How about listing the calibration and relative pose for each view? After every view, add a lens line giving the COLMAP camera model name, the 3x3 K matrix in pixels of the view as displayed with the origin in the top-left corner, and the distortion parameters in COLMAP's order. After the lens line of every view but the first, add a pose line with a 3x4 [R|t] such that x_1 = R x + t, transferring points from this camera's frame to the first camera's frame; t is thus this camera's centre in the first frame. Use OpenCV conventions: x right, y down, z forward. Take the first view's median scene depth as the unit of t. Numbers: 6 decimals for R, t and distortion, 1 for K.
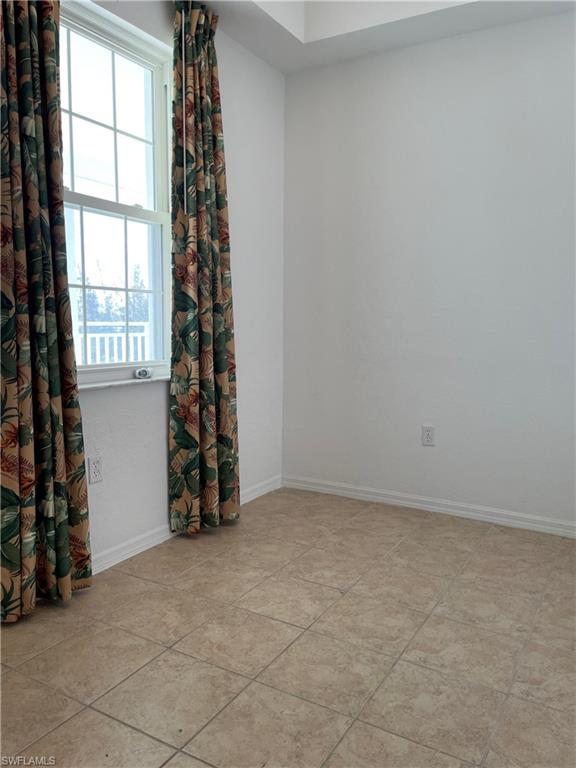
lens RADIAL K [[586.6, 0, 288.0], [0, 586.6, 384.0], [0, 0, 1]] dist [0.070224, -0.116402]
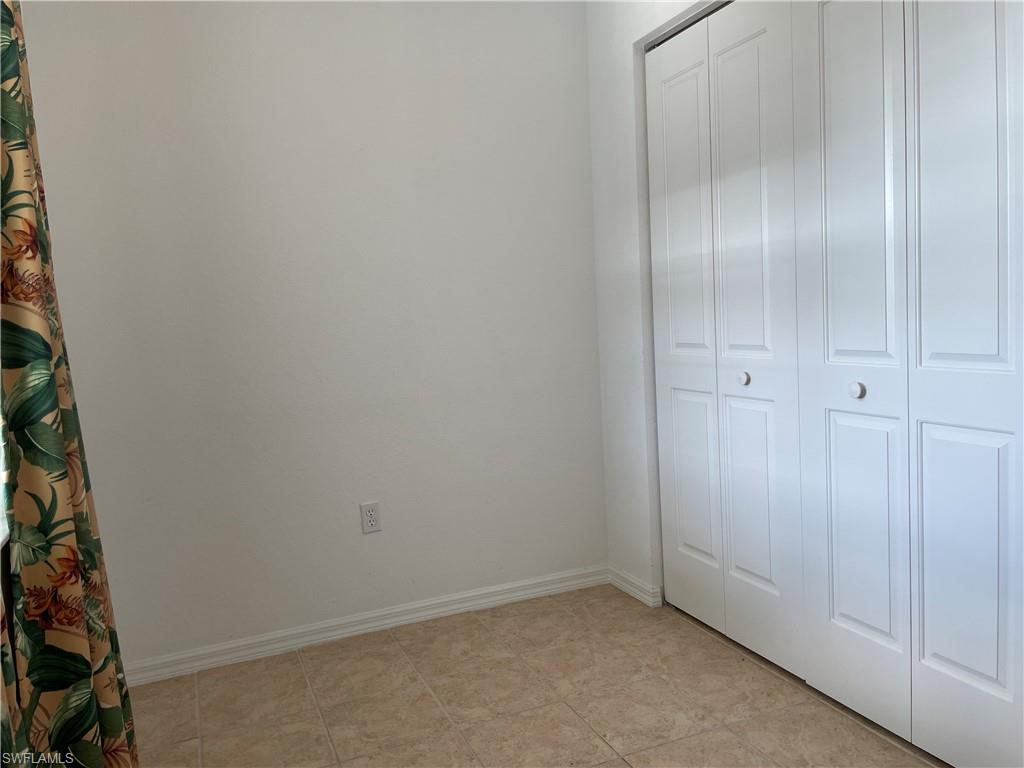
lens RADIAL K [[782.1, 0, 512.0], [0, 782.1, 384.0], [0, 0, 1]] dist [0.070224, -0.116402]
pose [[0.594090, -0.119056, 0.795539, -0.404138], [0.153034, 0.987652, 0.033525, -0.075431], [-0.789707, 0.101828, 0.604974, 0.376127]]
